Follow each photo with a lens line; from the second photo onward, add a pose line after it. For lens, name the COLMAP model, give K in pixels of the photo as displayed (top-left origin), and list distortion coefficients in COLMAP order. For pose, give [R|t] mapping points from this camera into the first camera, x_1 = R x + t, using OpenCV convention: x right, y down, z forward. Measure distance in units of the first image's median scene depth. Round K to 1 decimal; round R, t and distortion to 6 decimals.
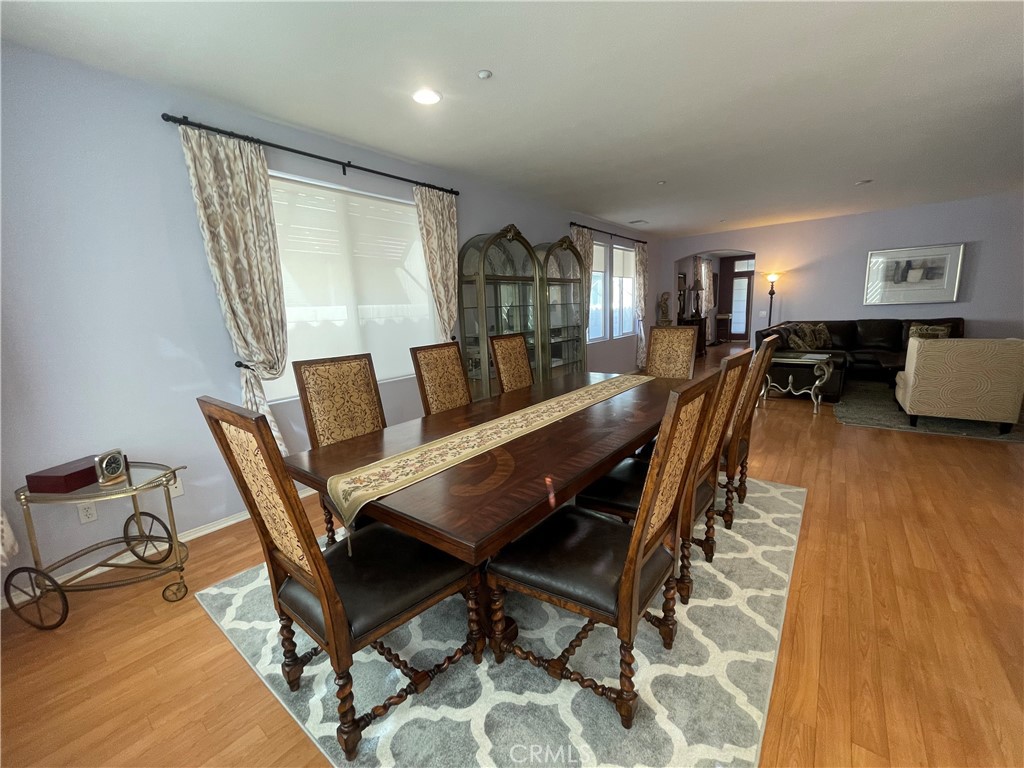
lens RADIAL K [[414.4, 0, 510.3], [0, 414.4, 382.1], [0, 0, 1]] dist [-0.001880, -0.000419]
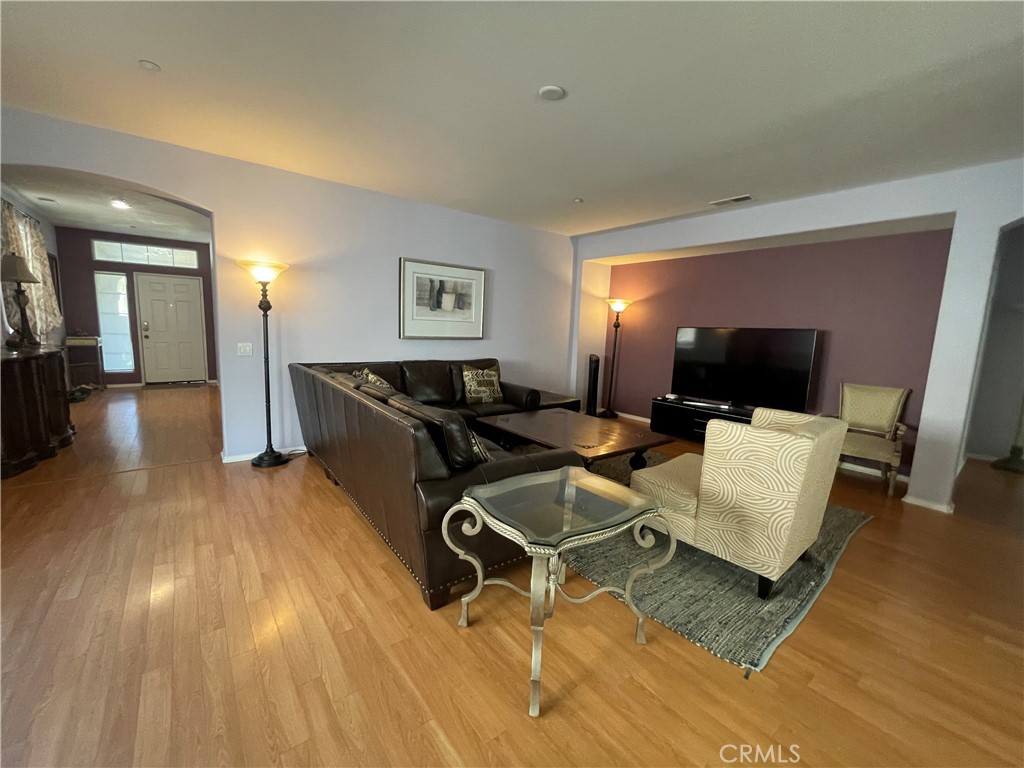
lens RADIAL K [[414.4, 0, 510.5], [0, 414.4, 382.4], [0, 0, 1]] dist [-0.001880, -0.000419]
pose [[0.235757, -0.078243, 0.968657, 0.265246], [0.121857, 0.991267, 0.050411, -0.135626], [-0.964142, 0.106153, 0.243232, 0.714972]]
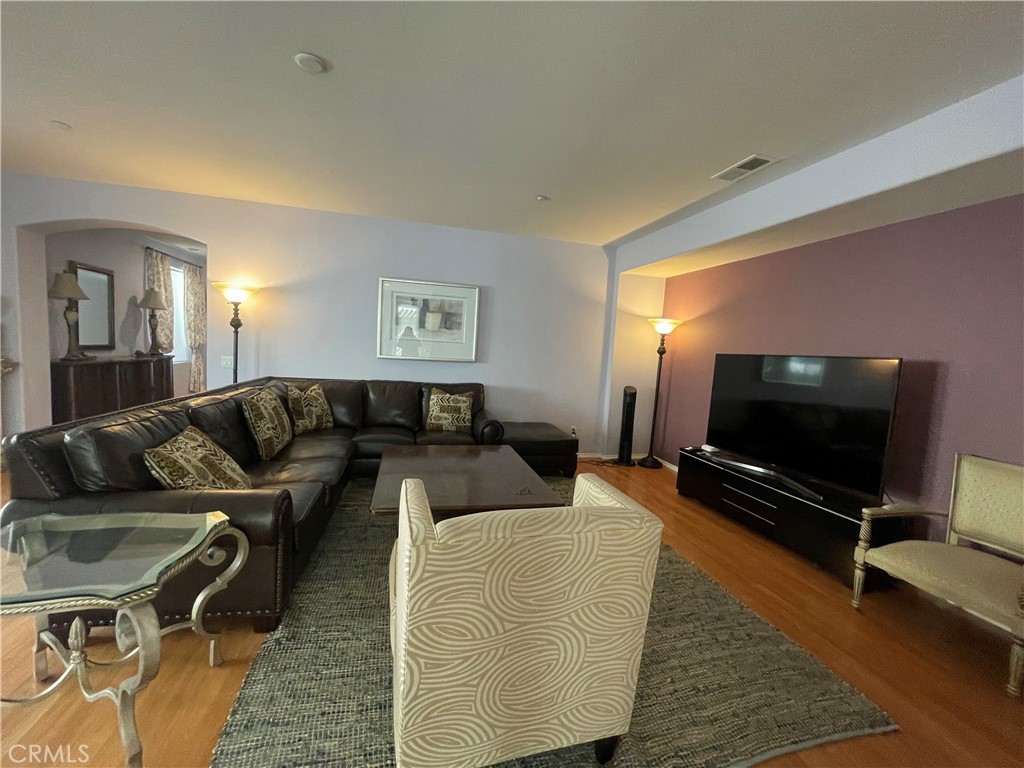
lens RADIAL K [[414.4, 0, 508.8], [0, 414.4, 385.8], [0, 0, 1]] dist [-0.001880, -0.000419]
pose [[0.604580, 0.003927, 0.796535, 0.483023], [0.054902, 0.997404, -0.046589, -0.105245], [-0.794650, 0.071898, 0.602795, 0.468007]]
